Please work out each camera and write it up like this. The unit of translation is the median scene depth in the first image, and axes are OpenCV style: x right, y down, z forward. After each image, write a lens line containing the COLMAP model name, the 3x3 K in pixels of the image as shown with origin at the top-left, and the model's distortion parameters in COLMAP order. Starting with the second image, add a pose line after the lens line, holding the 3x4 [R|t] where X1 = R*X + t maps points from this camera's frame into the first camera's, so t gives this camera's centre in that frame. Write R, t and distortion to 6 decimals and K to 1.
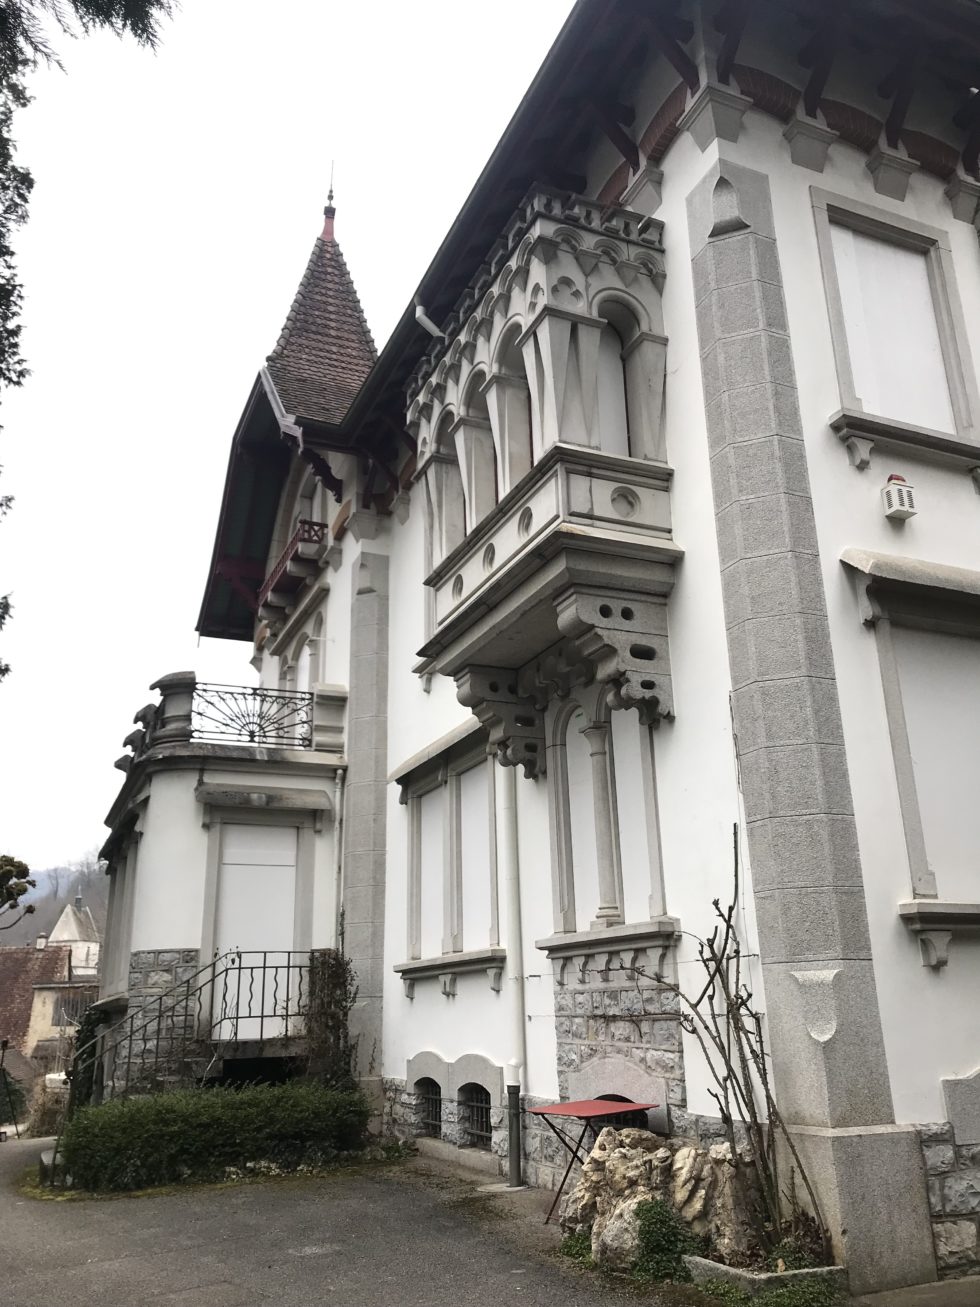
lens RADIAL K [[1048.6, 0, 464.4], [0, 1048.6, 654.8], [0, 0, 1]] dist [0.106264, -0.117806]
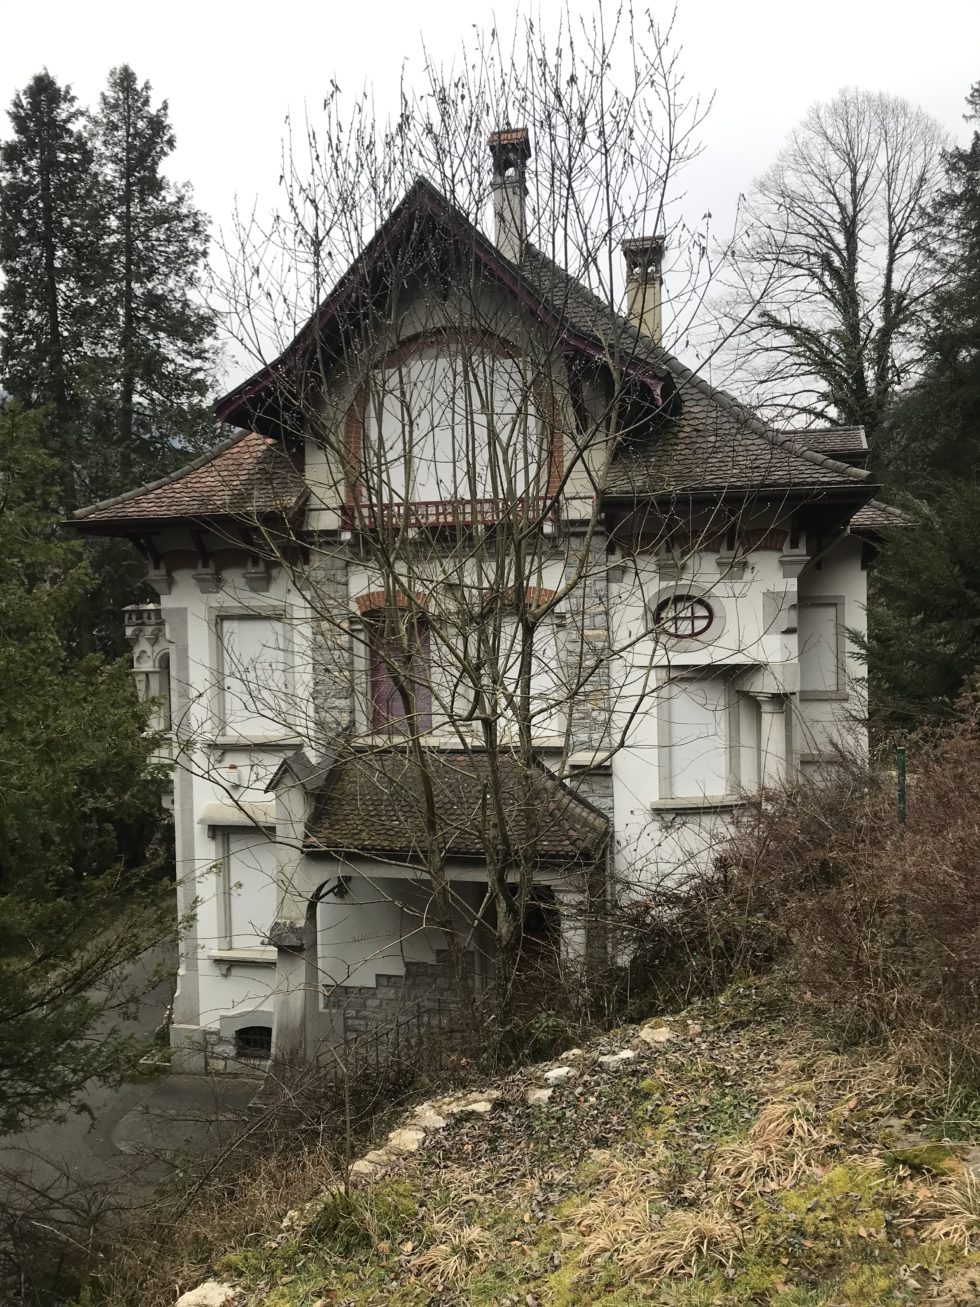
lens RADIAL K [[1048.6, 0, 464.4], [0, 1048.6, 654.8], [0, 0, 1]] dist [0.106264, -0.117806]
pose [[0.793628, 0.023194, -0.607961, 2.100959], [0.212927, 0.925489, 0.313260, -0.958874], [0.569927, -0.378063, 0.729556, -0.231195]]
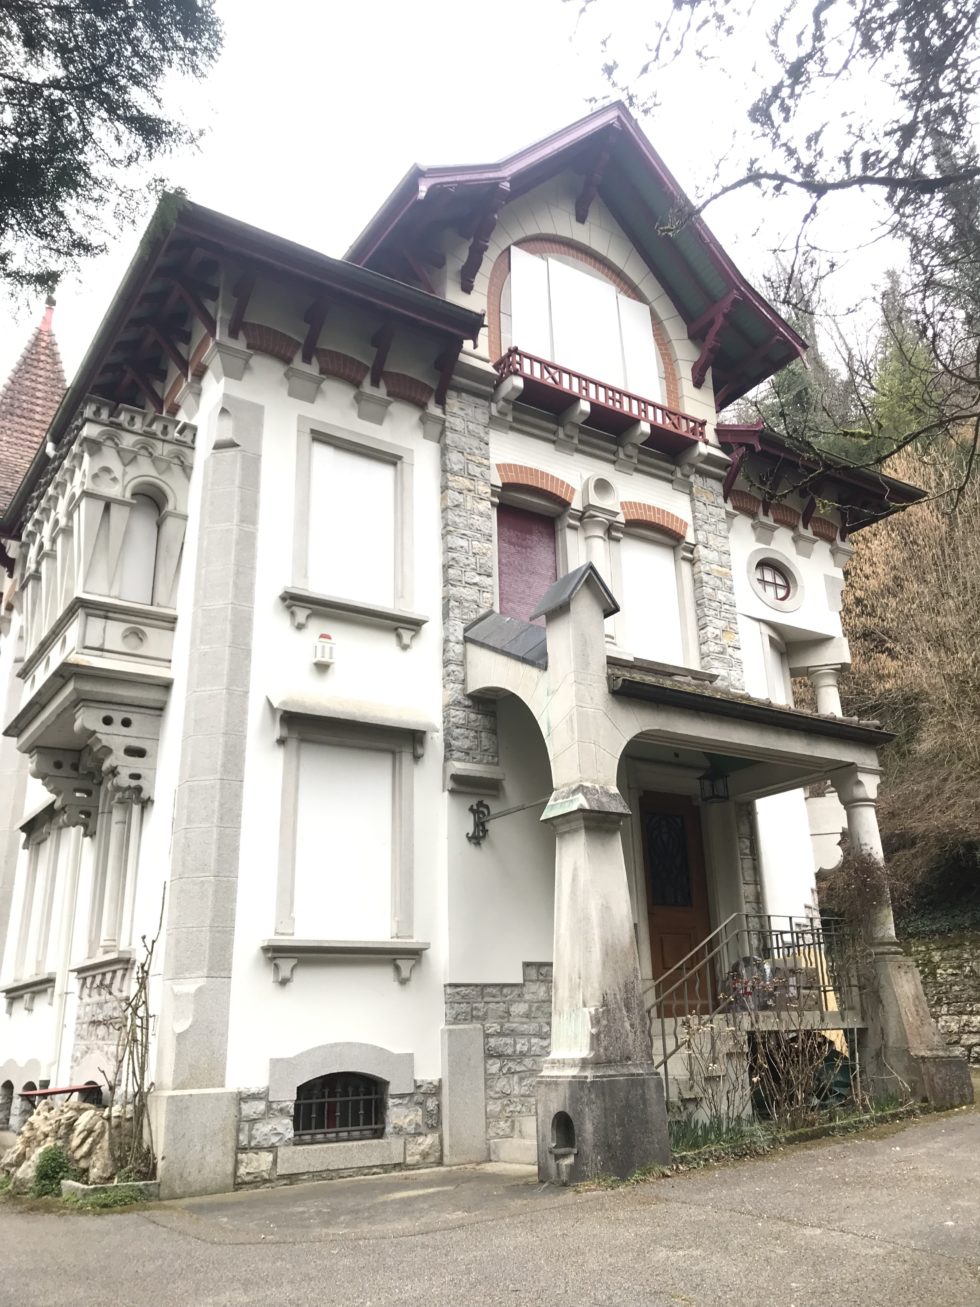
lens RADIAL K [[1048.6, 0, 464.4], [0, 1048.6, 654.8], [0, 0, 1]] dist [0.106264, -0.117806]
pose [[0.986591, 0.051617, 0.154834, 0.370836], [-0.048959, 0.998581, -0.020933, -0.119642], [-0.155695, 0.013072, 0.987719, -0.420011]]
